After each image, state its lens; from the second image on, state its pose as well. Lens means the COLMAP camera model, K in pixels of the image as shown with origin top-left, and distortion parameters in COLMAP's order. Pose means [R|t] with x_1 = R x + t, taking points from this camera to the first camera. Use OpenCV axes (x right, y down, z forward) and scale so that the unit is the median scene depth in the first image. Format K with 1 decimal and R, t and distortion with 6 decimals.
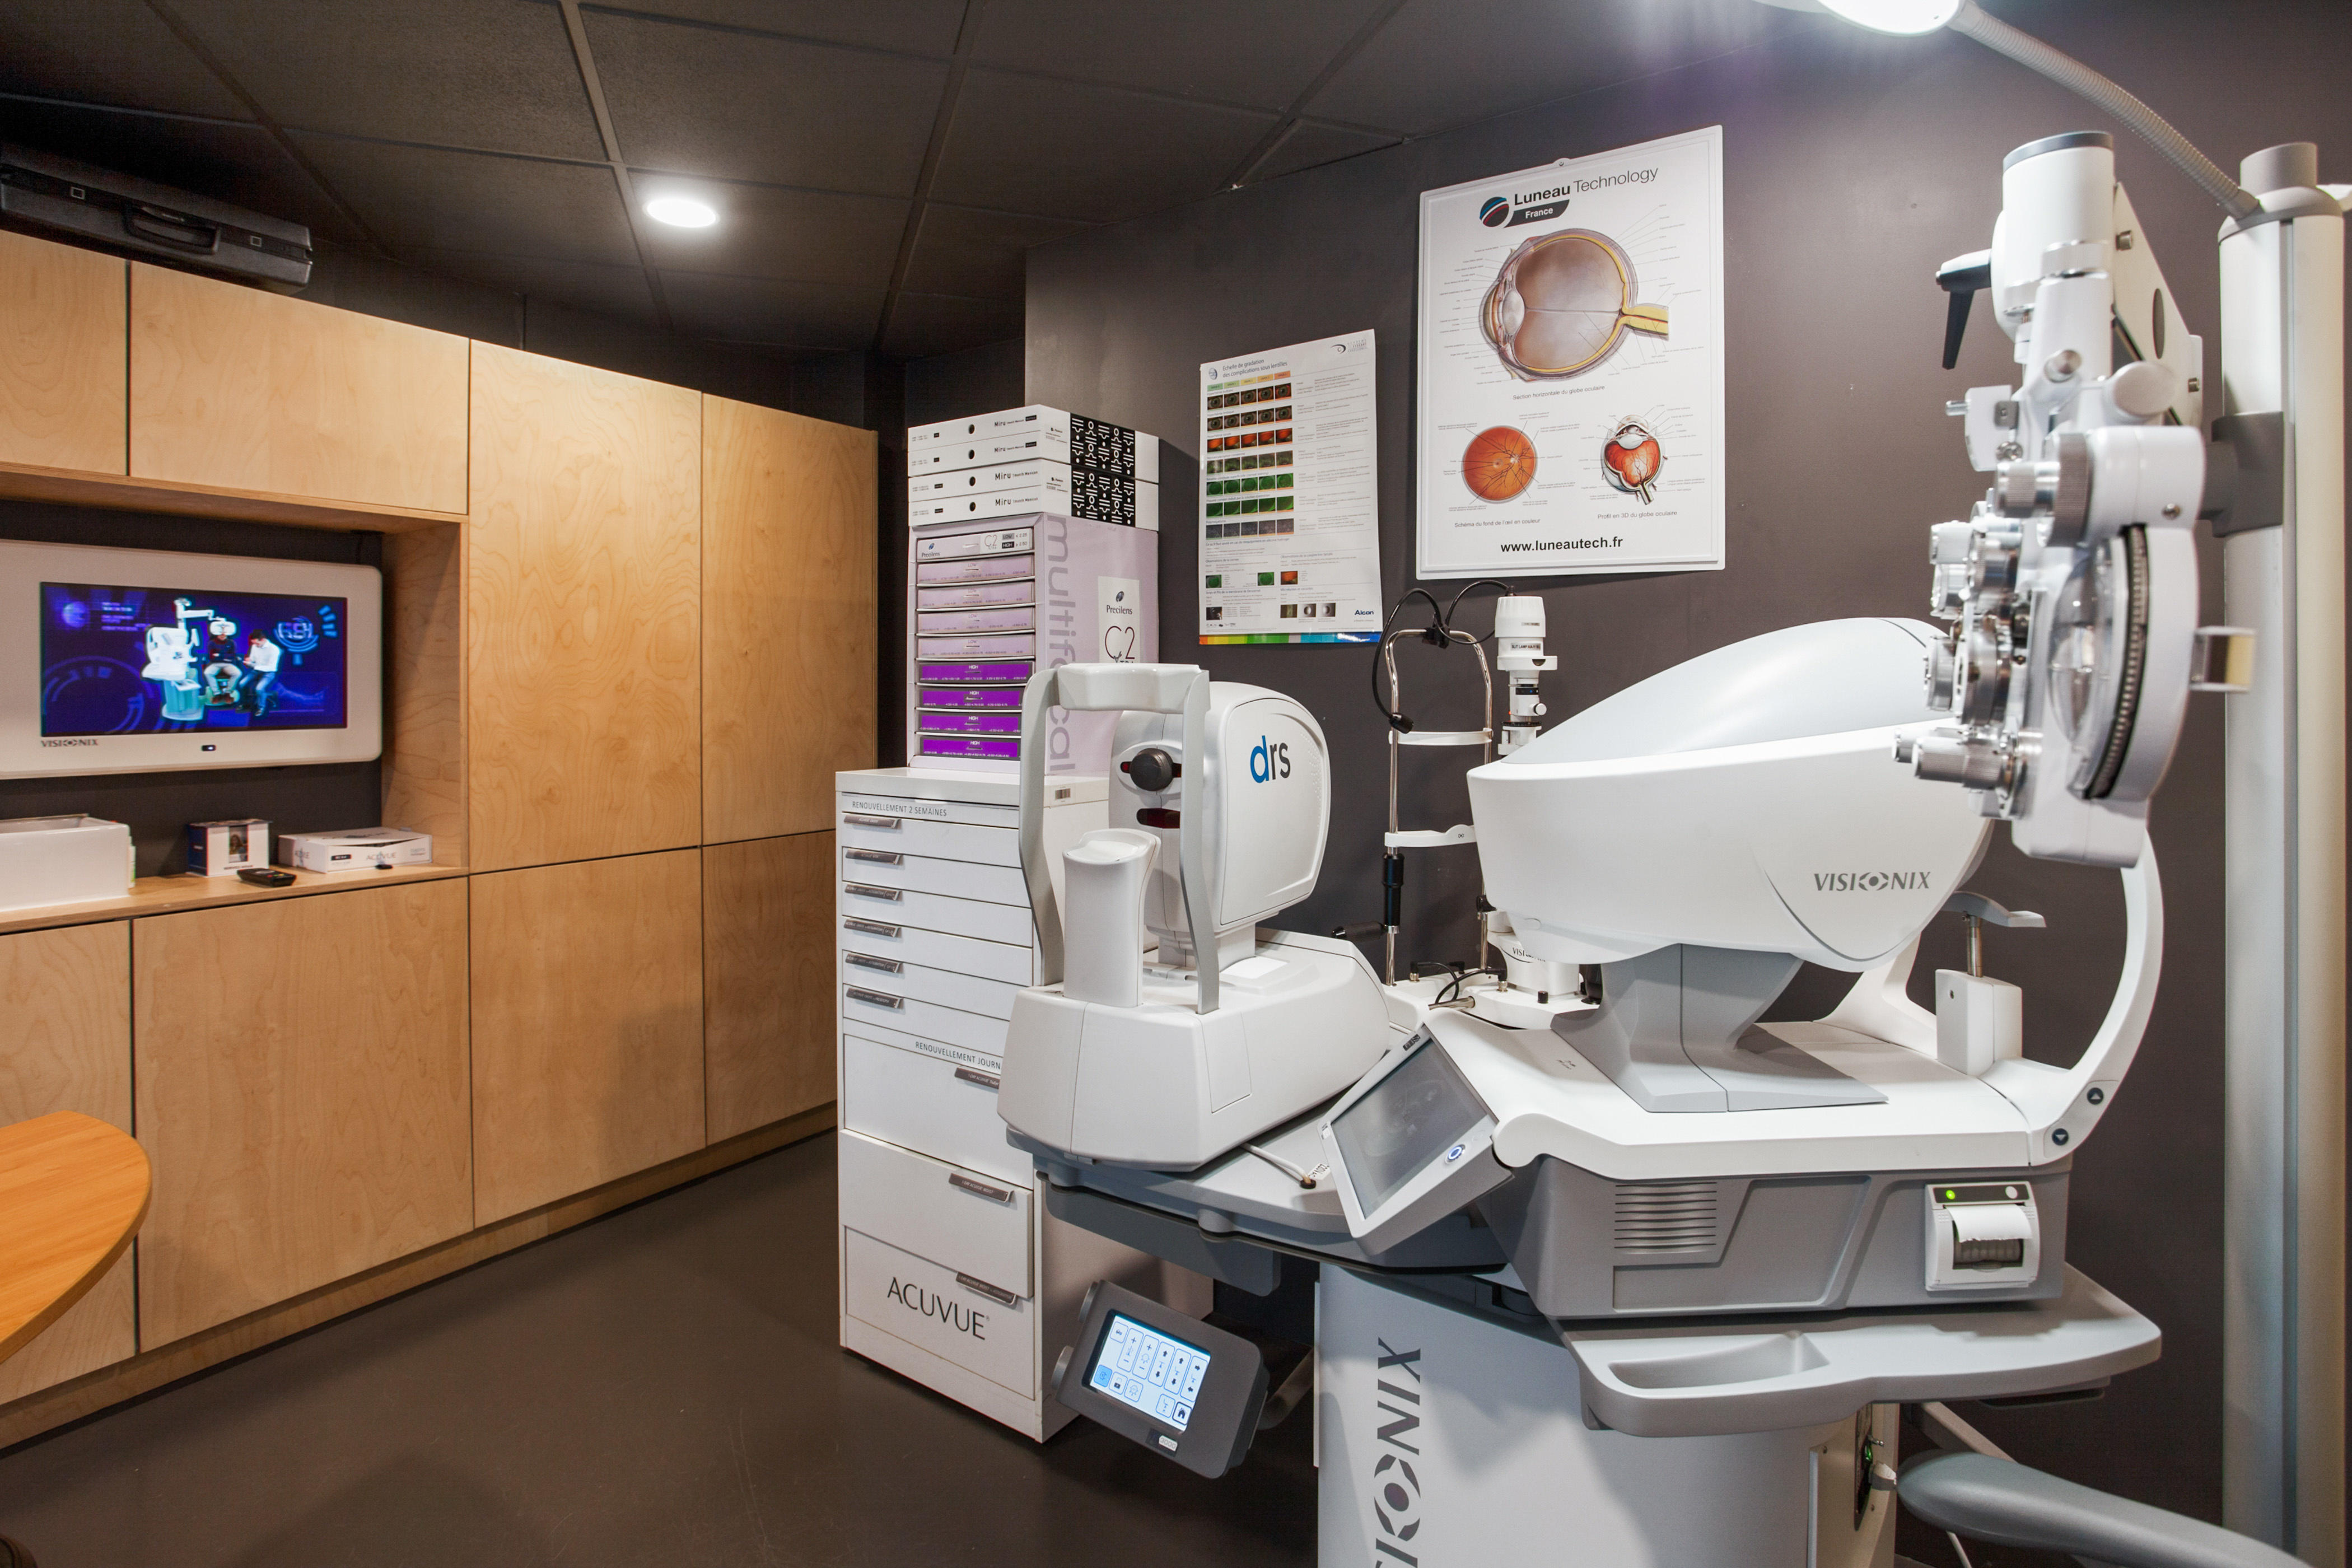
lens RADIAL K [[1149.0, 0, 1173.1], [0, 1149.0, 693.1], [0, 0, 1]] dist [-0.071296, 0.037320]
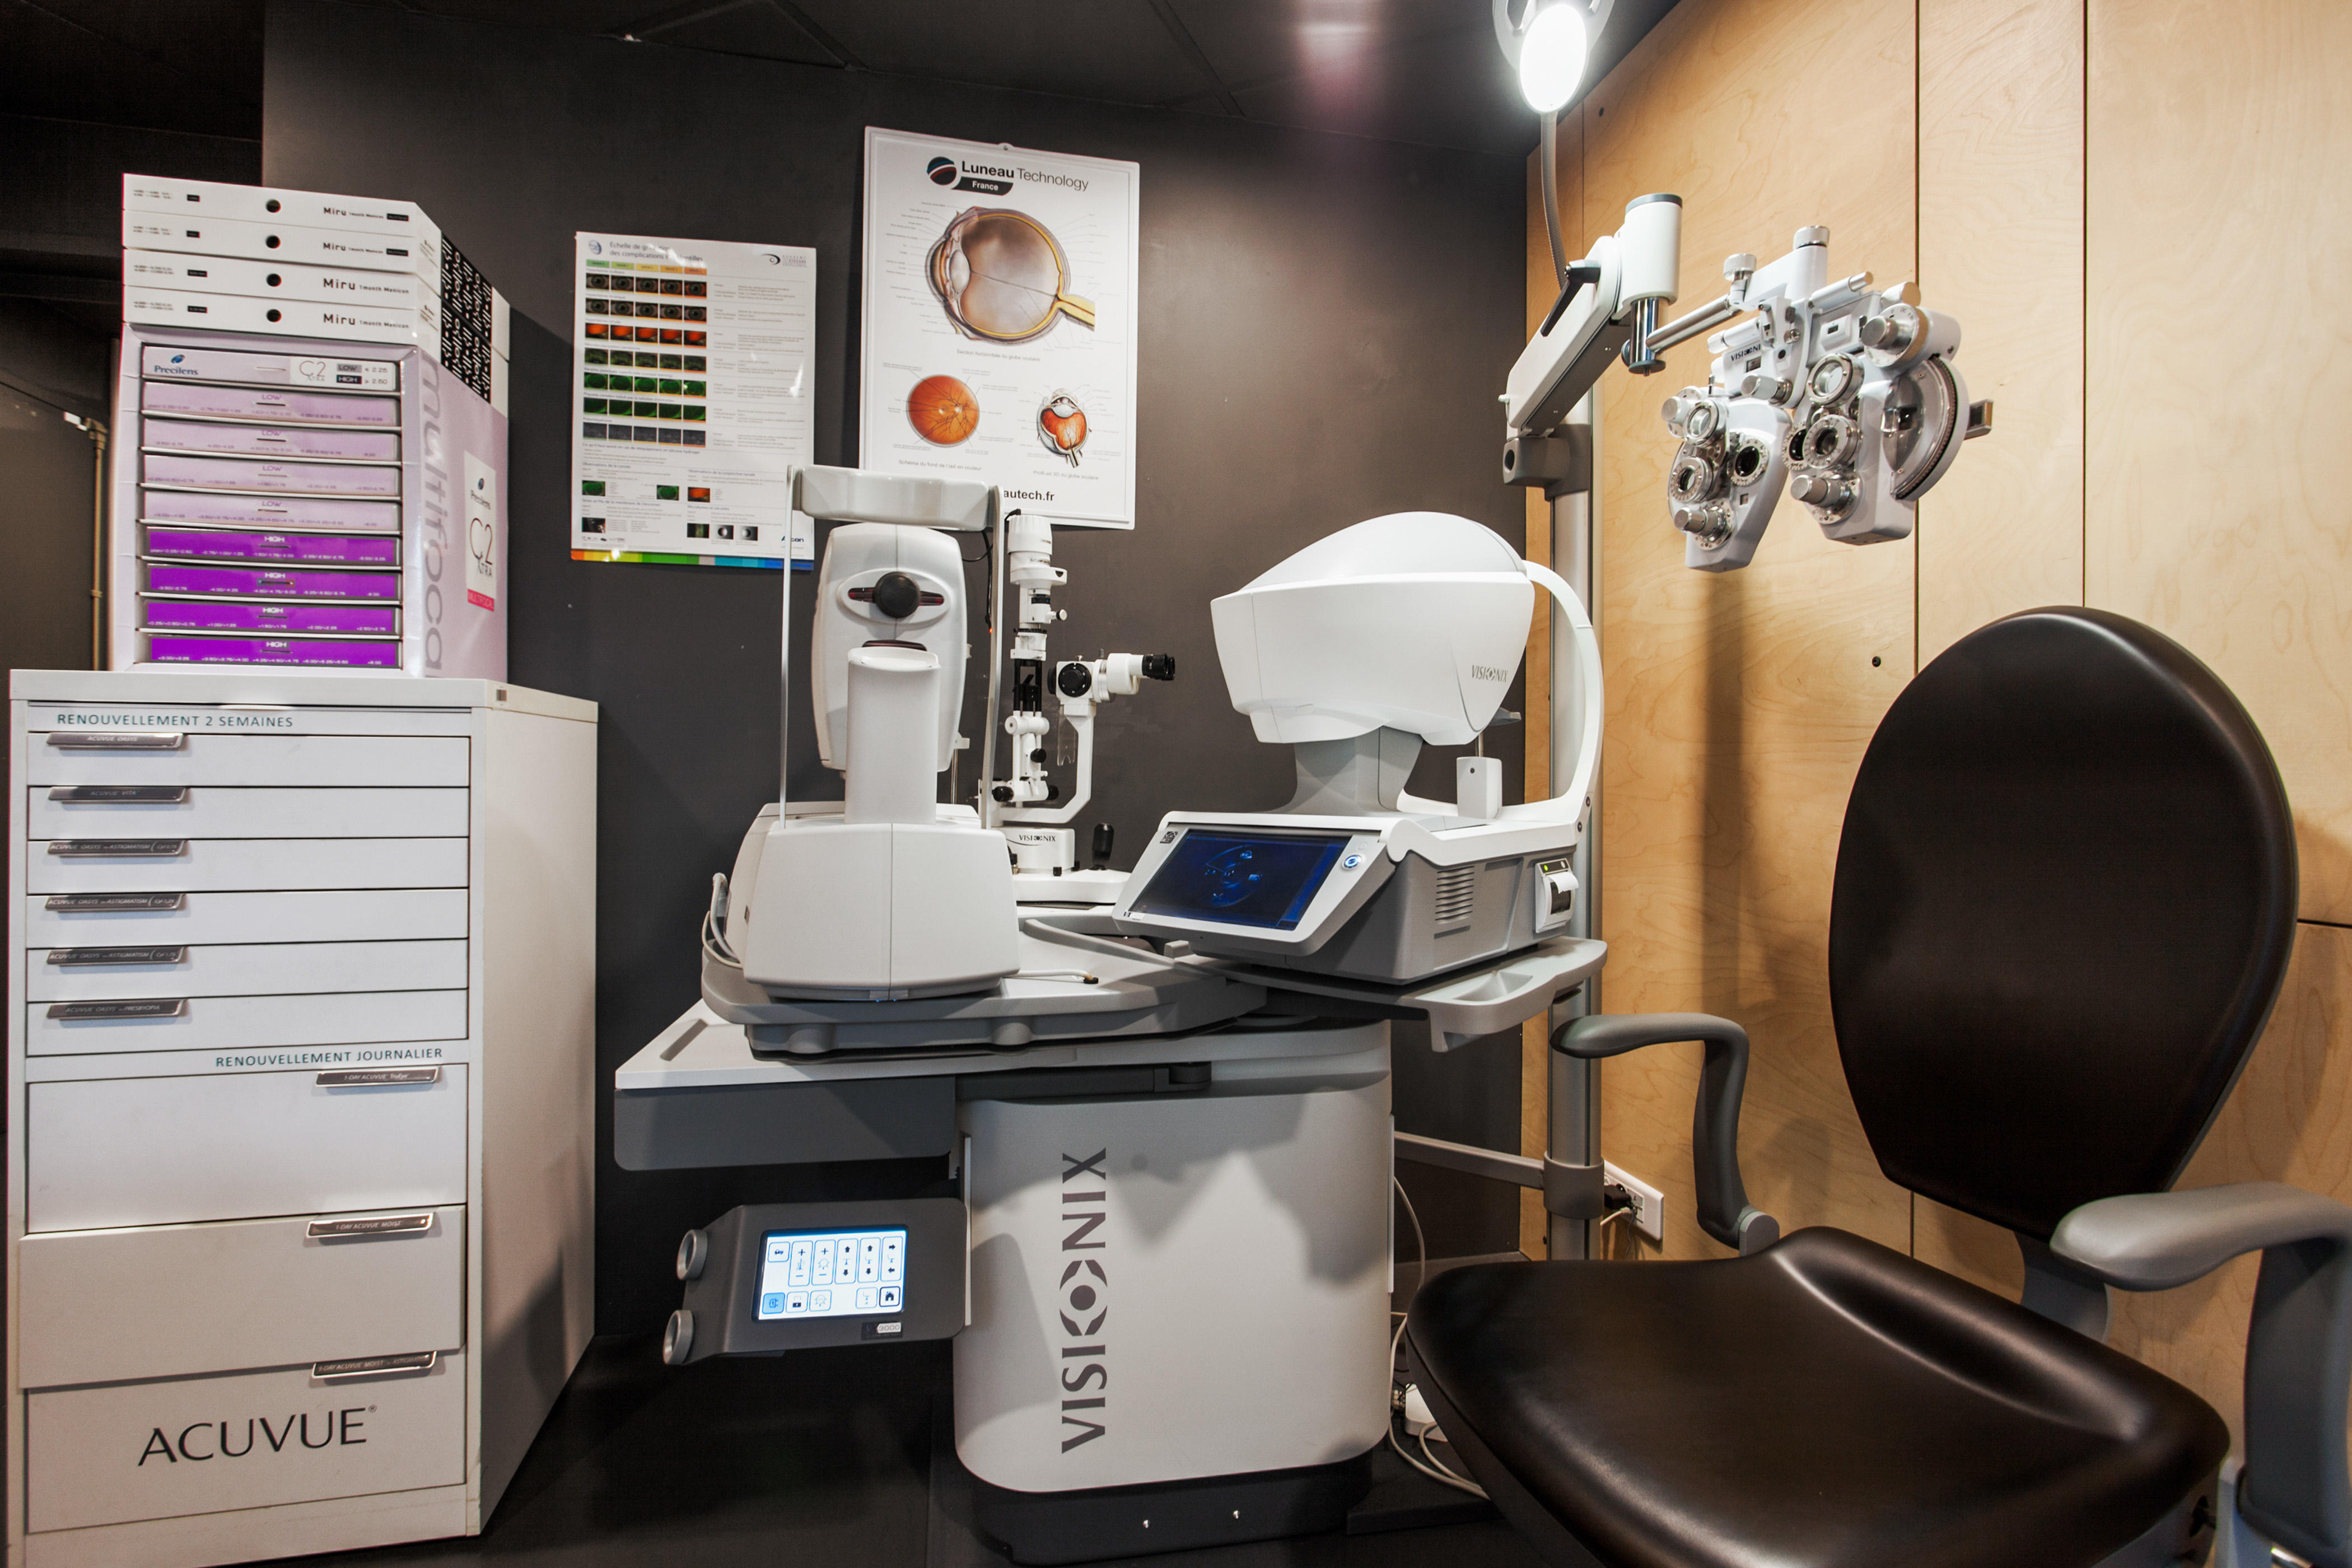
lens RADIAL K [[1091.3, 0, 1174.6], [0, 1091.3, 748.7], [0, 0, 1]] dist [0.000795, 0.000266]
pose [[0.698589, 0.003675, 0.715514, -0.284968], [-0.007261, 0.999972, 0.001953, 0.109544], [-0.715486, -0.006560, 0.698596, 0.119779]]
